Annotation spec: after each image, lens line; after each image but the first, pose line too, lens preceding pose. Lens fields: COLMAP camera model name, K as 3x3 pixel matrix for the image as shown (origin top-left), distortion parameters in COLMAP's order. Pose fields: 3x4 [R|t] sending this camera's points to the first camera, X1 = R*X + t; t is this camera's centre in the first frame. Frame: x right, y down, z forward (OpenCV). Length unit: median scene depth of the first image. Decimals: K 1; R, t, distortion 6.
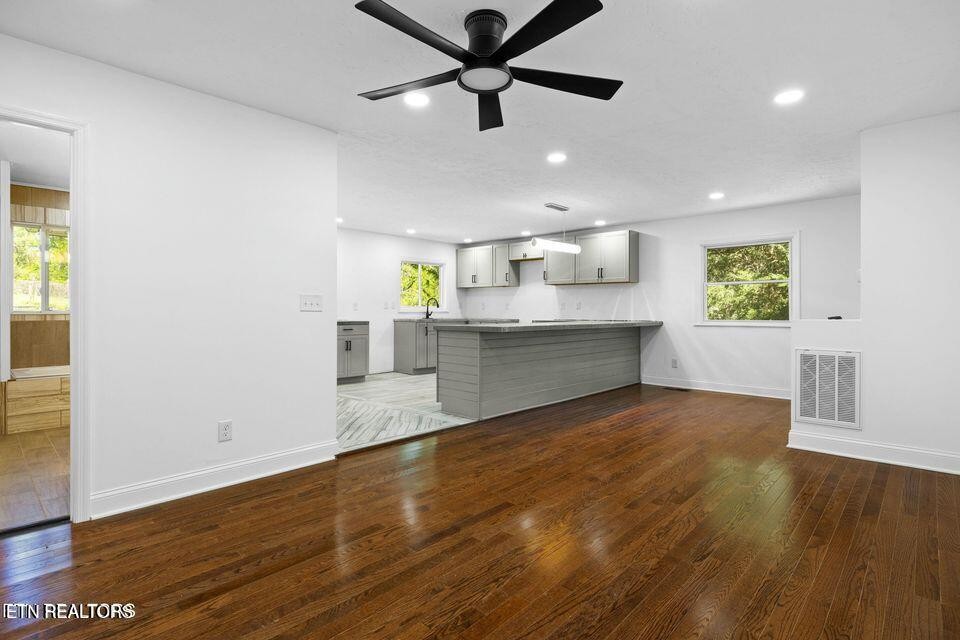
lens RADIAL K [[502.4, 0, 467.7], [0, 502.4, 317.2], [0, 0, 1]] dist [-0.001749, -0.001115]
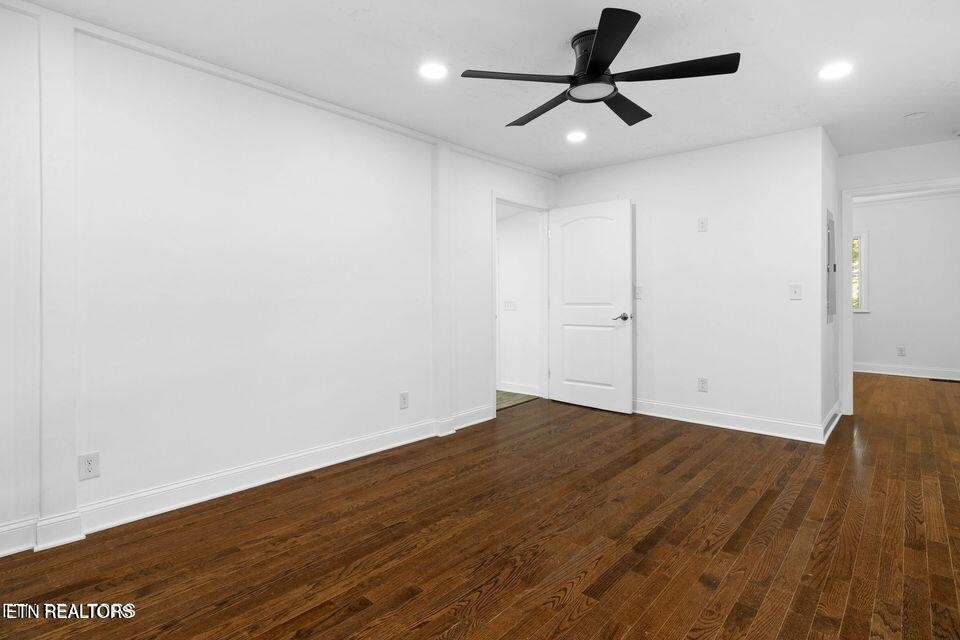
lens RADIAL K [[483.1, 0, 481.6], [0, 483.1, 295.0], [0, 0, 1]] dist [-0.002336, -0.000042]
pose [[-0.999392, 0.000365, -0.034865, 0.096906], [-0.000029, 0.999936, 0.011299, -0.010777], [0.034867, 0.011293, -0.999328, 0.631869]]
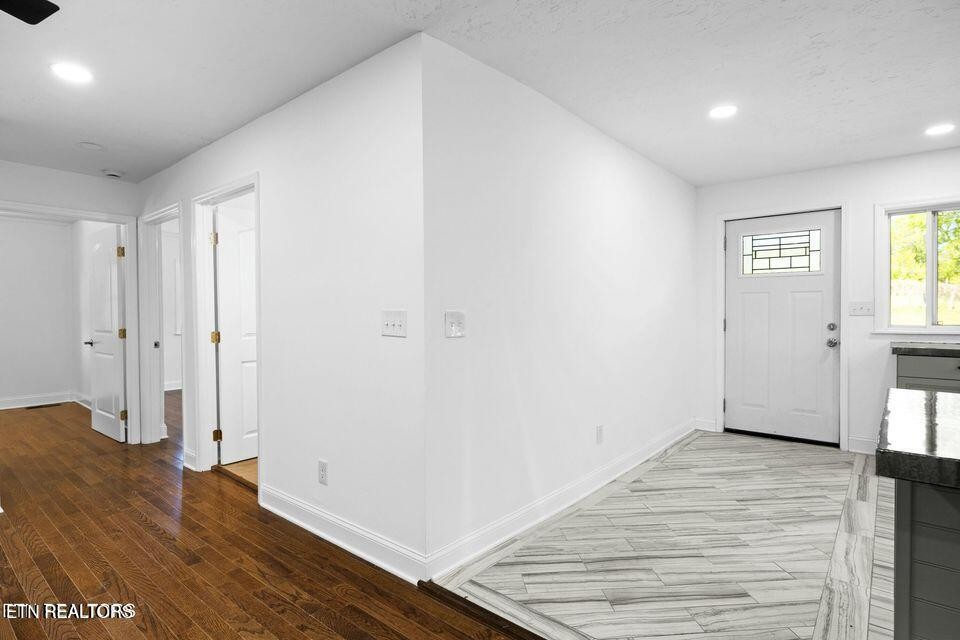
lens RADIAL K [[489.3, 0, 473.1], [0, 489.3, 315.9], [0, 0, 1]] dist [-0.001073, -0.000024]
pose [[0.060183, 0.007700, -0.998158, 0.157892], [-0.005286, 0.999959, 0.007395, -0.021036], [0.998173, 0.004831, 0.060221, 0.514495]]
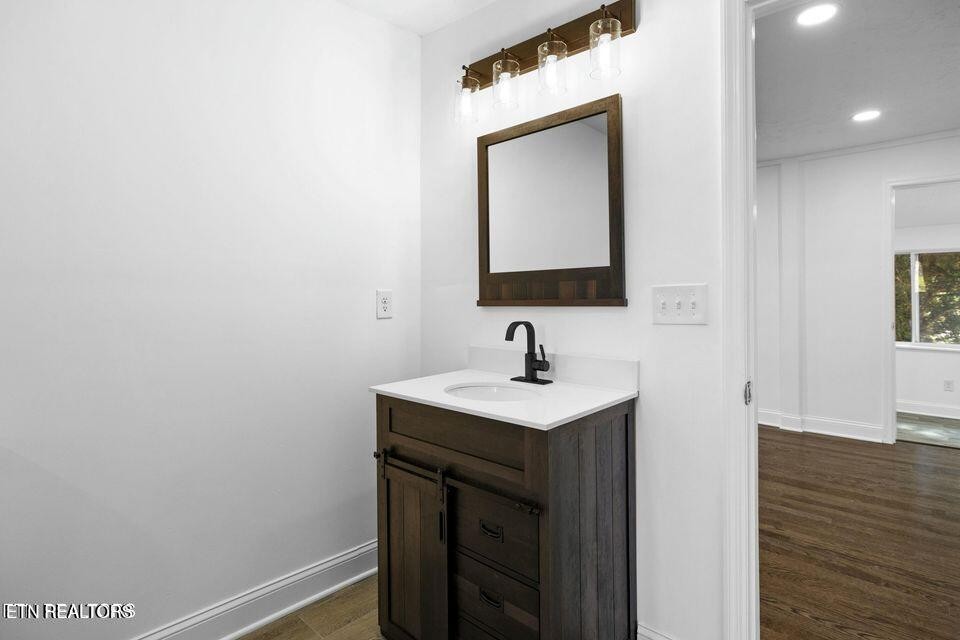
lens RADIAL K [[483.1, 0, 481.6], [0, 483.1, 295.0], [0, 0, 1]] dist [-0.002336, -0.000042]
pose [[-0.023395, -0.006579, 0.999705, -0.472267], [0.027719, 0.999590, 0.007227, -0.026693], [-0.999342, 0.027880, -0.023203, 0.472037]]
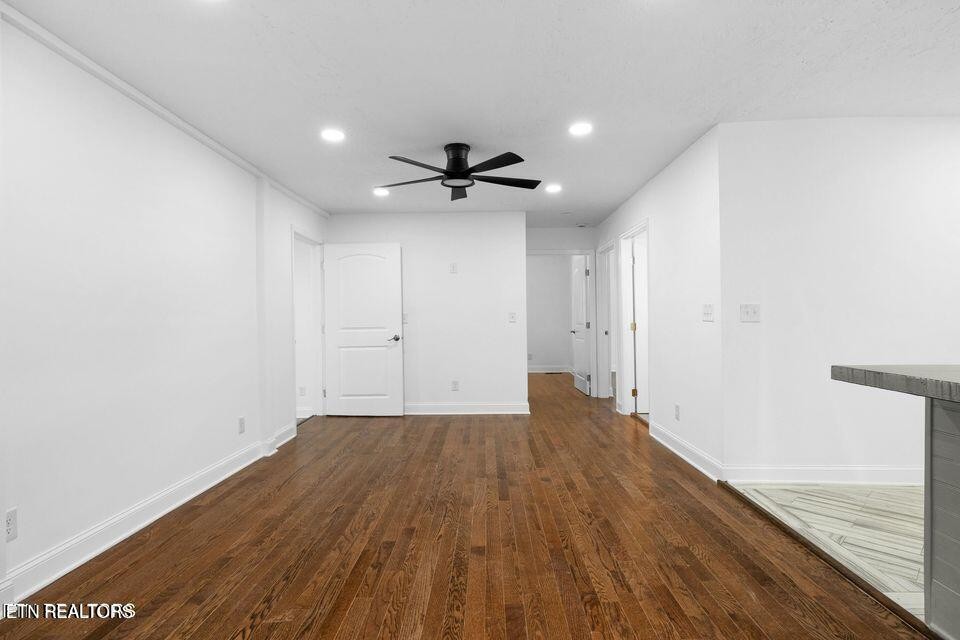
lens RADIAL K [[489.3, 0, 473.1], [0, 489.3, 315.9], [0, 0, 1]] dist [-0.001073, -0.000024]
pose [[-0.746477, 0.002839, -0.665405, 0.328073], [0.002136, 0.999996, 0.001870, -0.012185], [0.665408, -0.000026, -0.746480, 0.682471]]
